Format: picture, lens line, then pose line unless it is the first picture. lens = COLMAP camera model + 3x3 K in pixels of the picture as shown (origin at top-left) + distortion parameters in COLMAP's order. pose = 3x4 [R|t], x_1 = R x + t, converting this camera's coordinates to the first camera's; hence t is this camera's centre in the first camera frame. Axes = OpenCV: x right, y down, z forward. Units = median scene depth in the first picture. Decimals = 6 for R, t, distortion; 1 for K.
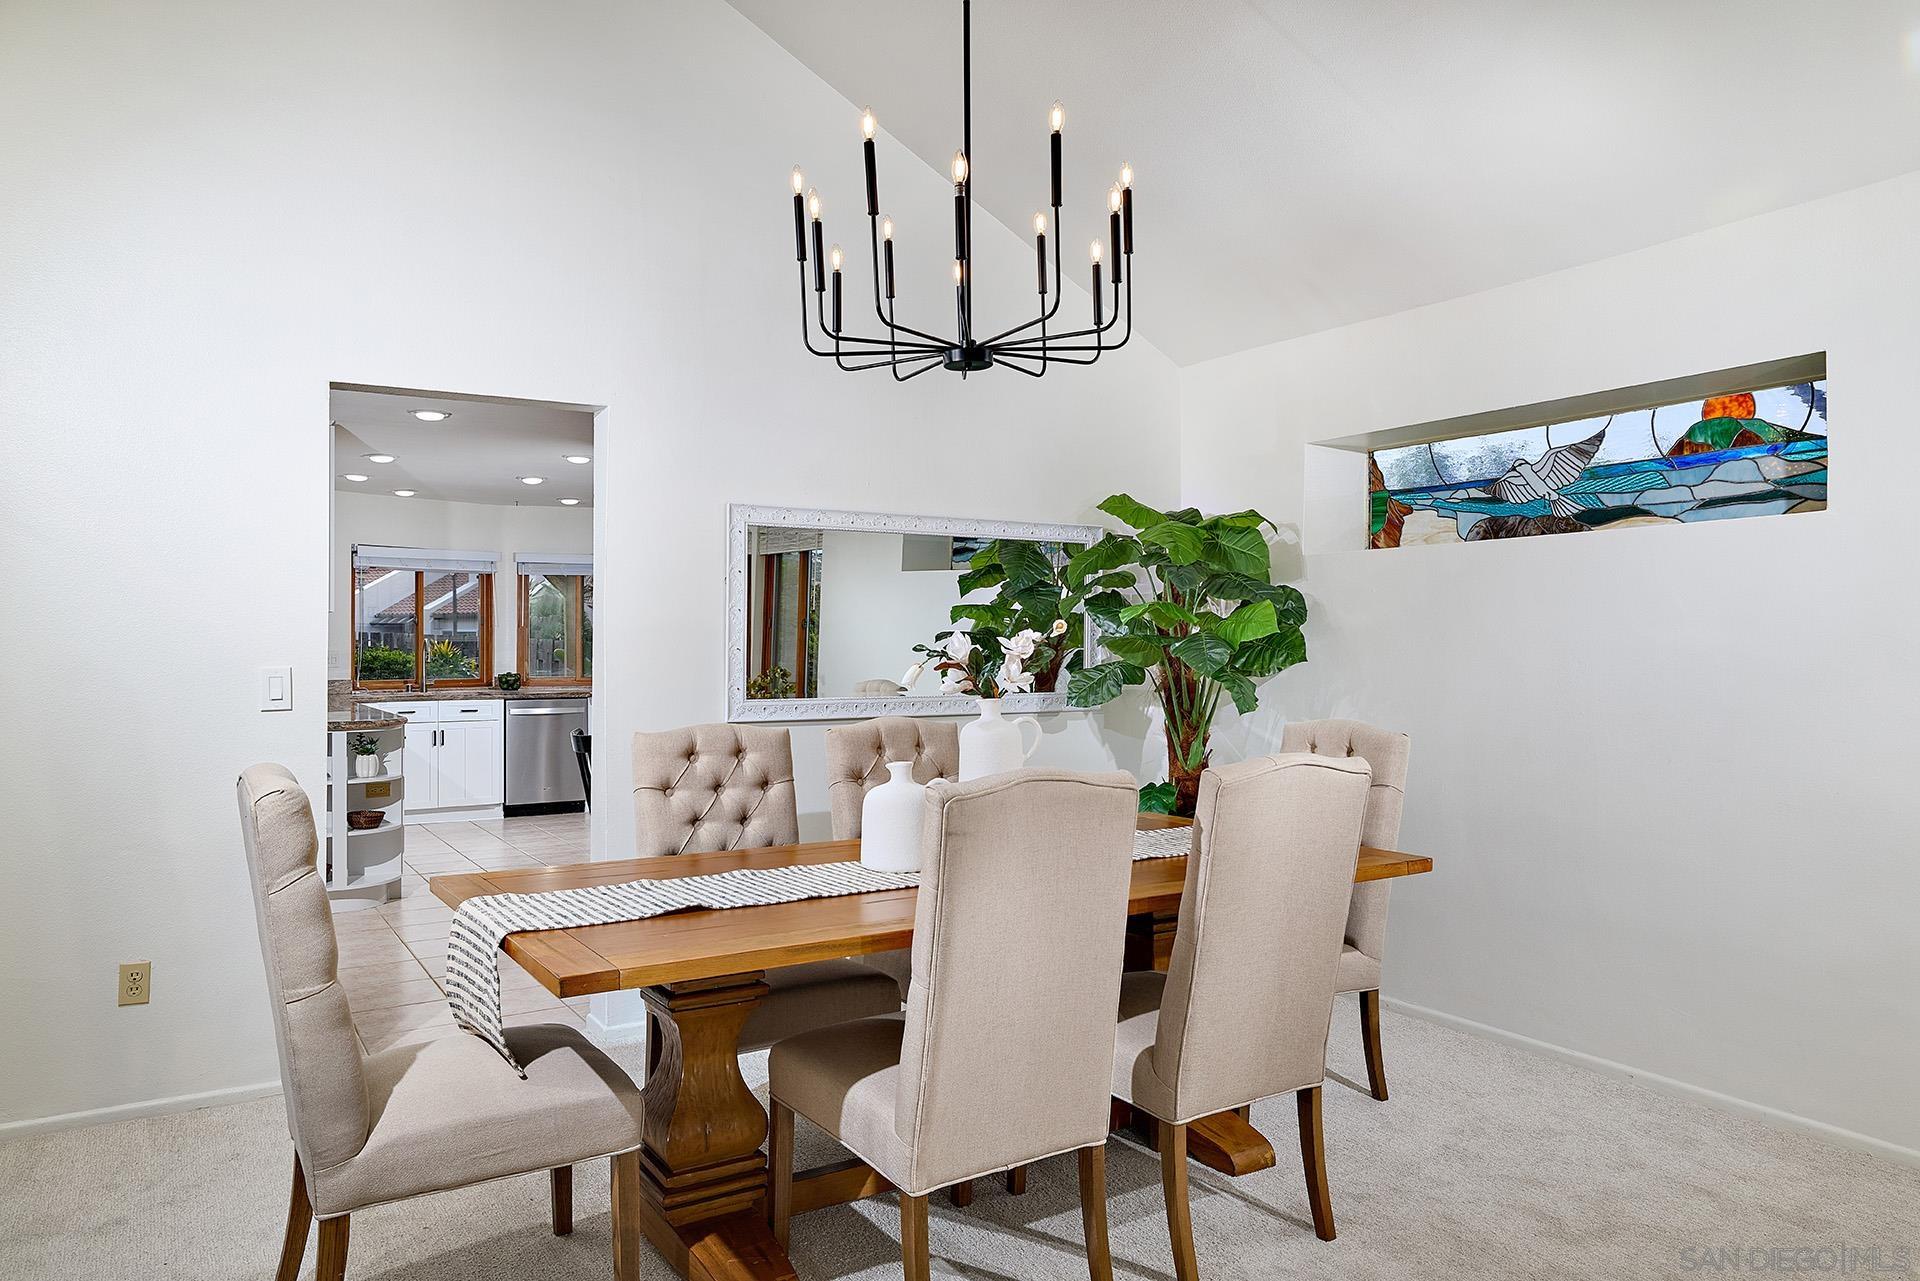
lens RADIAL K [[1273.4, 0, 966.0], [0, 1273.4, 628.1], [0, 0, 1]] dist [0.006958, 0.000257]
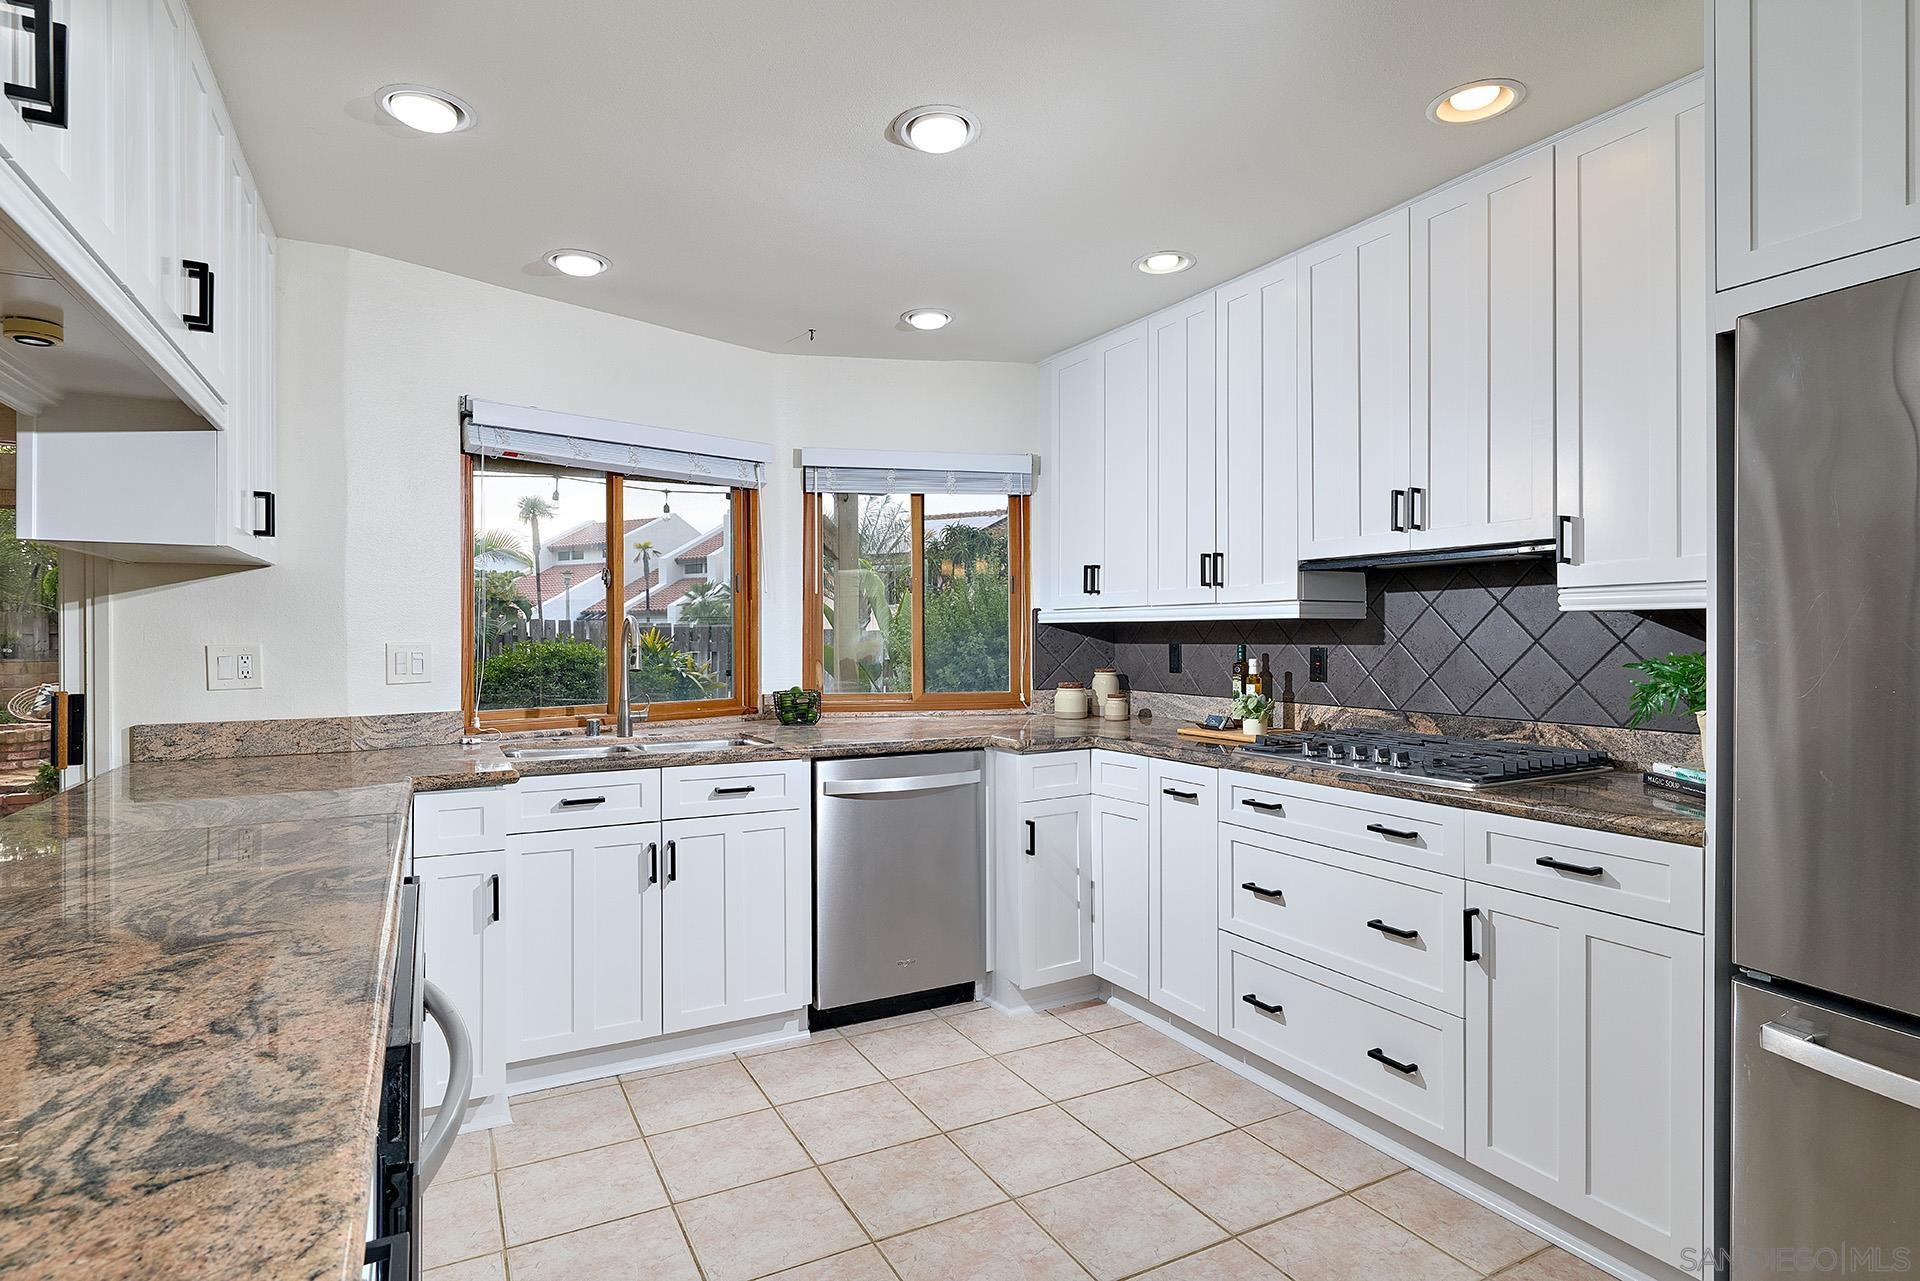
lens RADIAL K [[996.5, 0, 961.8], [0, 996.5, 635.0], [0, 0, 1]] dist [0.002413, 0.000336]
pose [[0.997318, -0.002751, -0.073141, -0.274093], [0.003513, 0.999941, 0.010295, 0.011419], [0.073109, -0.010524, 0.997268, 0.642871]]
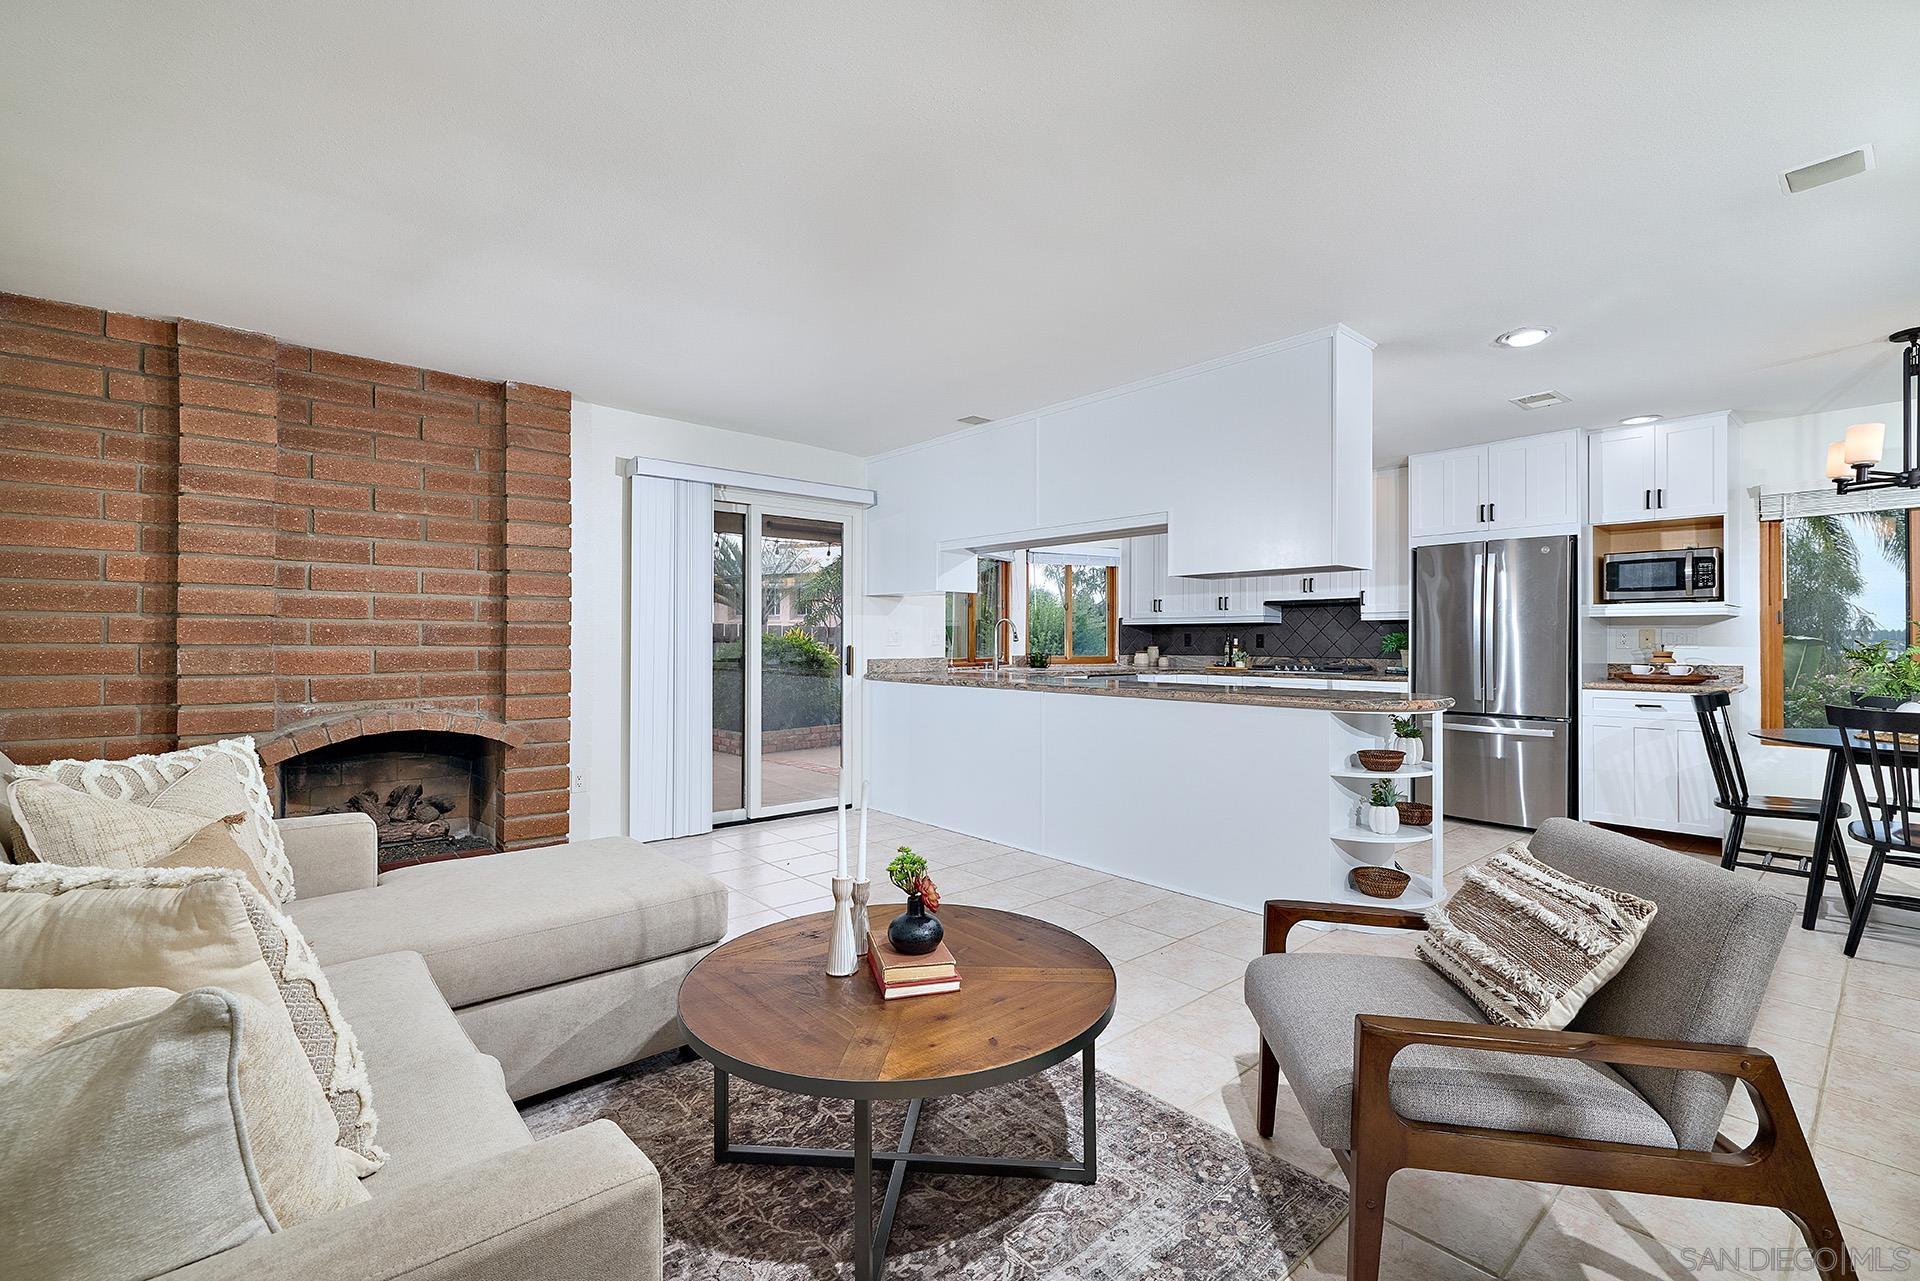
lens RADIAL K [[834.0, 0, 947.1], [0, 834.0, 637.5], [0, 0, 1]] dist [0.001118, -0.000023]
pose [[0.989854, 0.003901, 0.142038, -0.547777], [-0.004625, 0.999978, 0.004765, 0.020042], [-0.142016, -0.005374, 0.989850, 0.312410]]
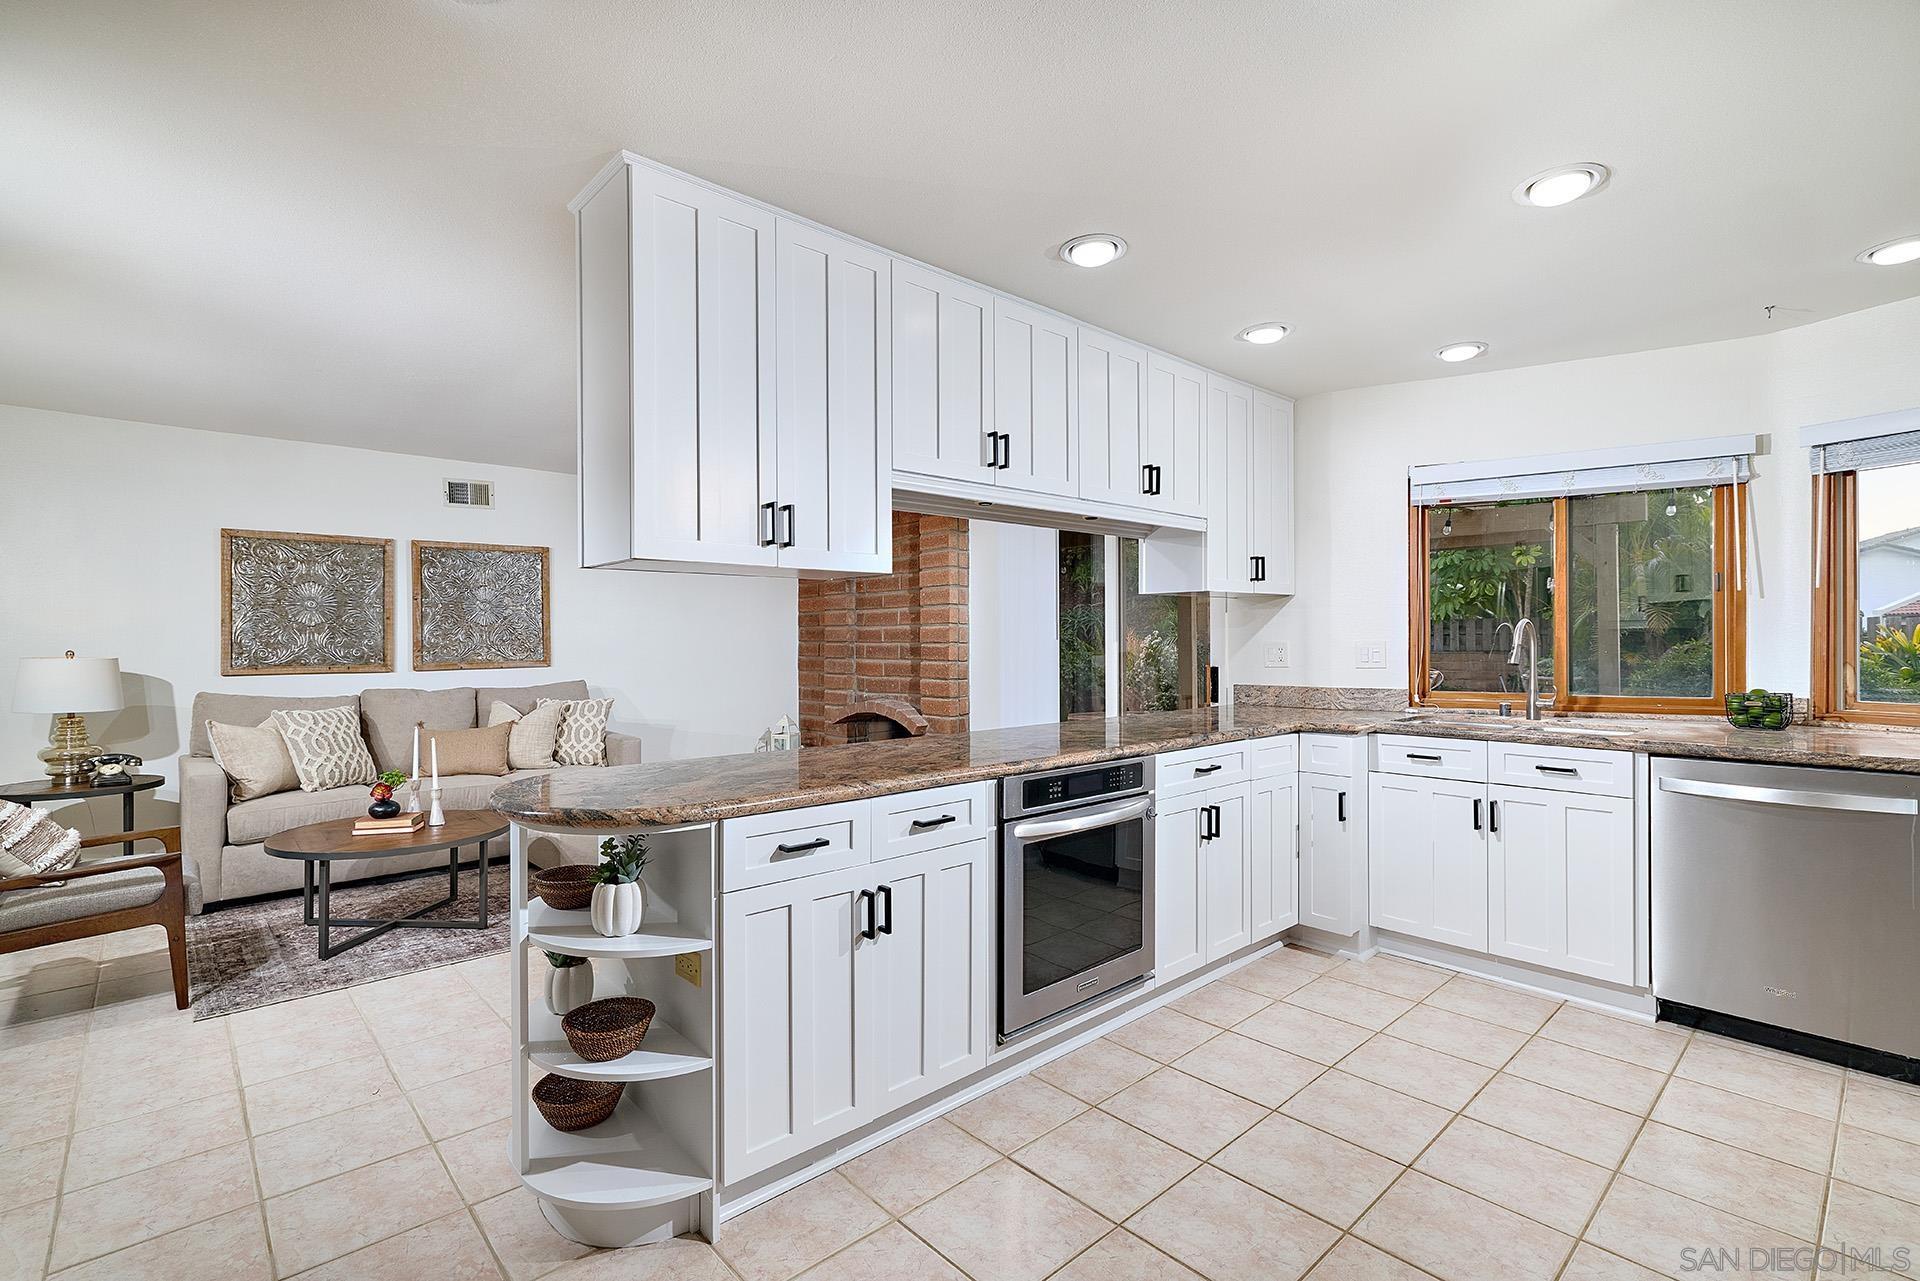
lens RADIAL K [[868.5, 0, 951.1], [0, 868.5, 639.7], [0, 0, 1]] dist [0.003134, 0.000105]
pose [[0.170864, -0.001730, -0.985293, -0.104118], [0.013293, 0.999911, 0.000549, 0.012986], [0.985205, -0.013192, 0.170872, 0.678062]]
